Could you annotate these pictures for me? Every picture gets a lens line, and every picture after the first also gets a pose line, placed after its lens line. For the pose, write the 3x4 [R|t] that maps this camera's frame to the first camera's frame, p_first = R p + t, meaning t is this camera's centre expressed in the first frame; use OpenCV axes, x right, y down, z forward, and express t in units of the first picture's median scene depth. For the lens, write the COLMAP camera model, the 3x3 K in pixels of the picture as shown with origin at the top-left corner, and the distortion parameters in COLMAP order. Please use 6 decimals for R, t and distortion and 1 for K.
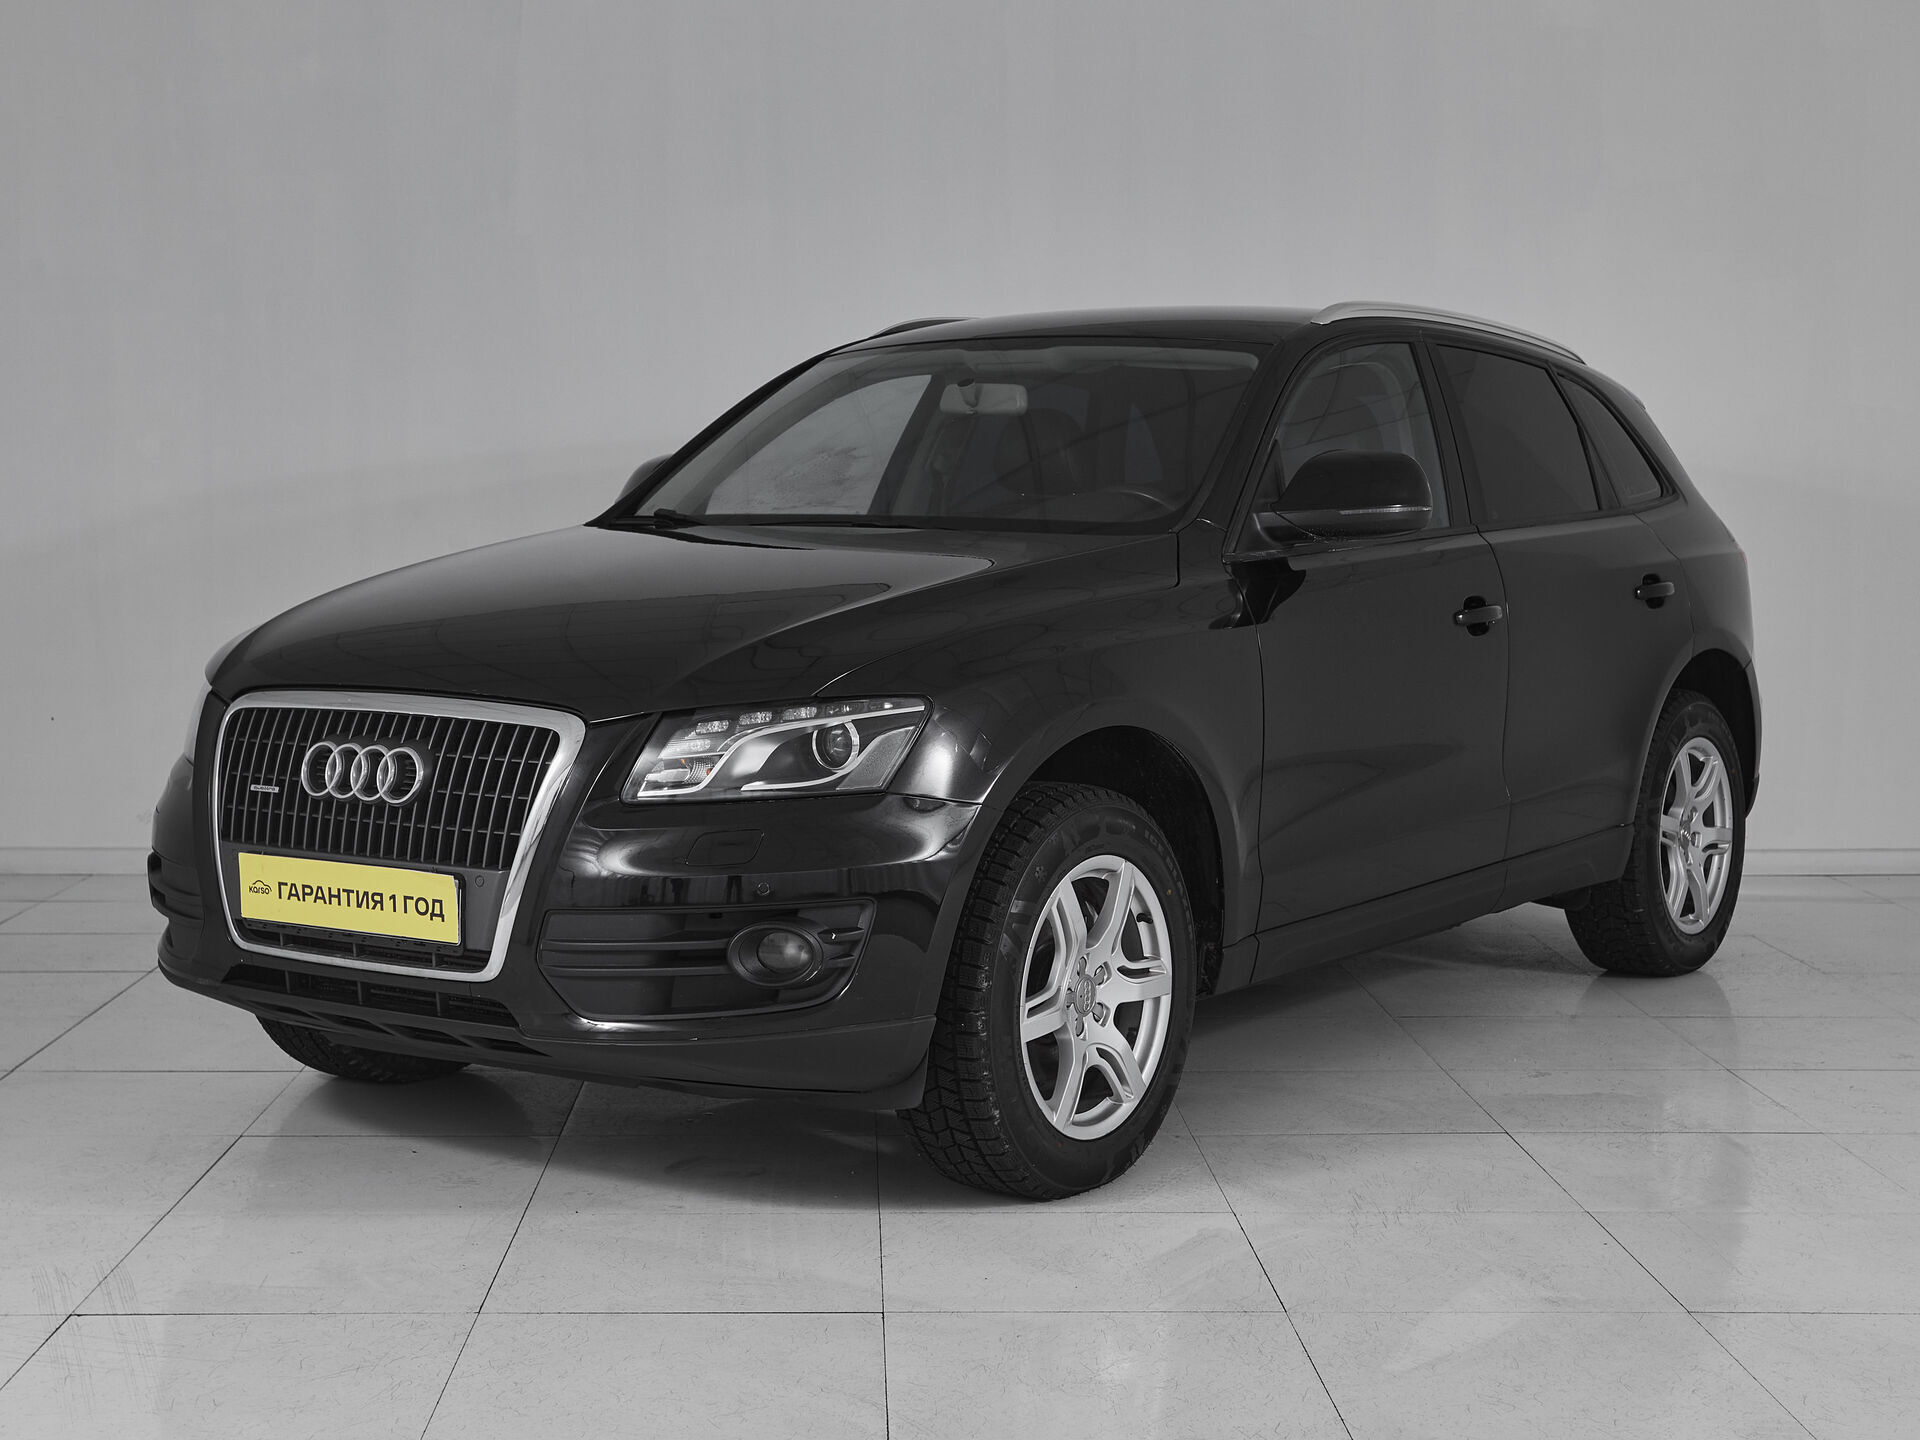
lens RADIAL K [[3354.0, 0, 960.0], [0, 3354.0, 720.0], [0, 0, 1]] dist [0.032063, -3.700733]
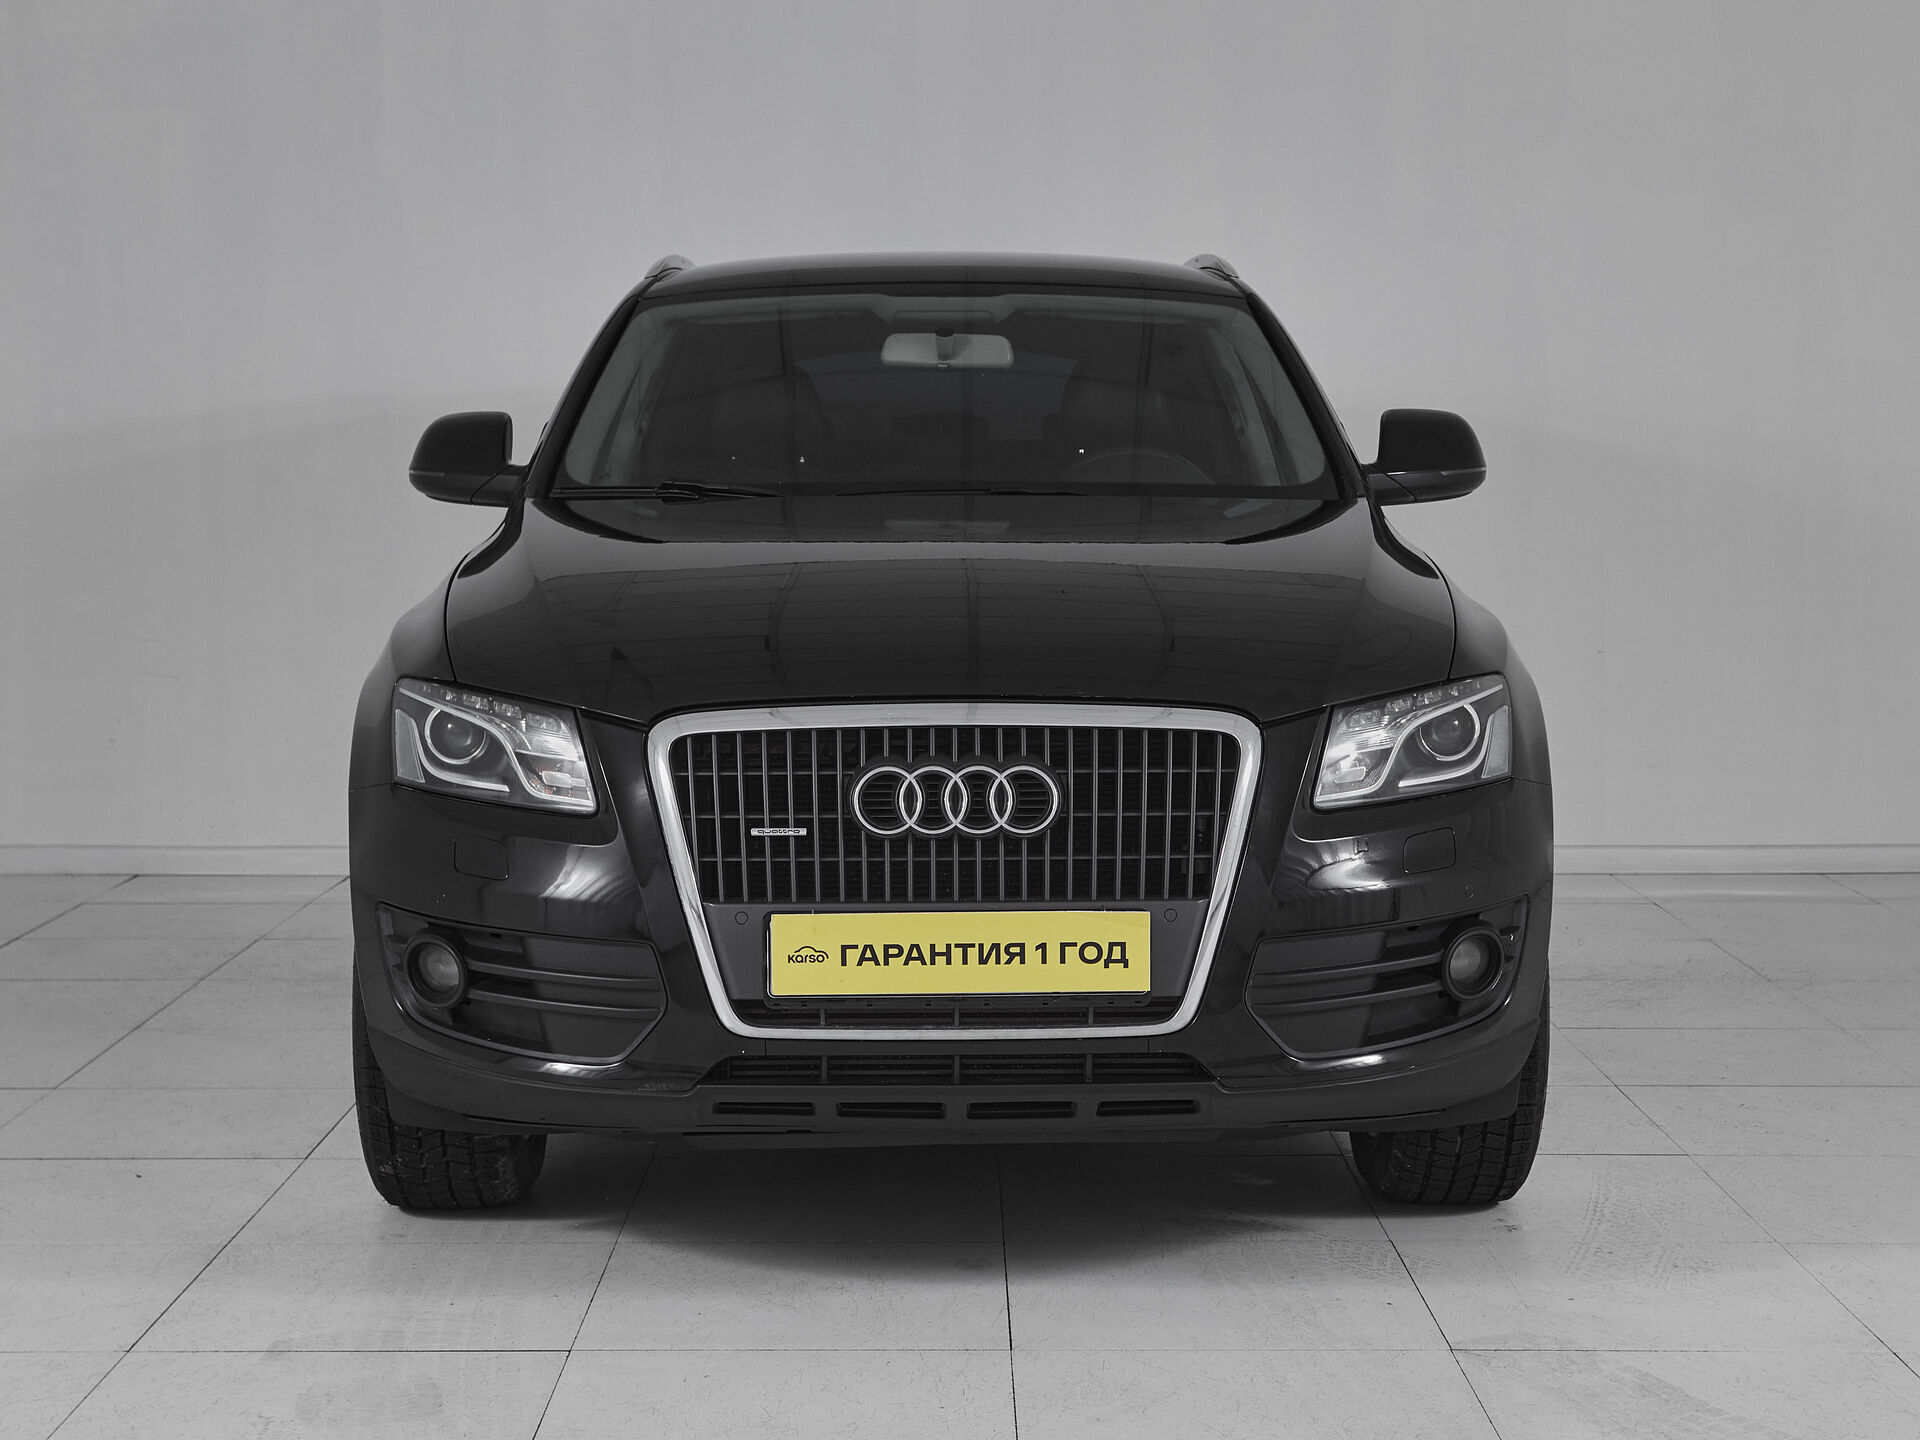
lens RADIAL K [[3354.0, 0, 960.0], [0, 3354.0, 720.0], [0, 0, 1]] dist [0.032063, -3.700733]
pose [[0.786929, -0.059047, 0.614212, -0.688341], [0.051127, 0.998228, 0.030461, -0.029361], [-0.614922, 0.007432, 0.788553, 0.351584]]
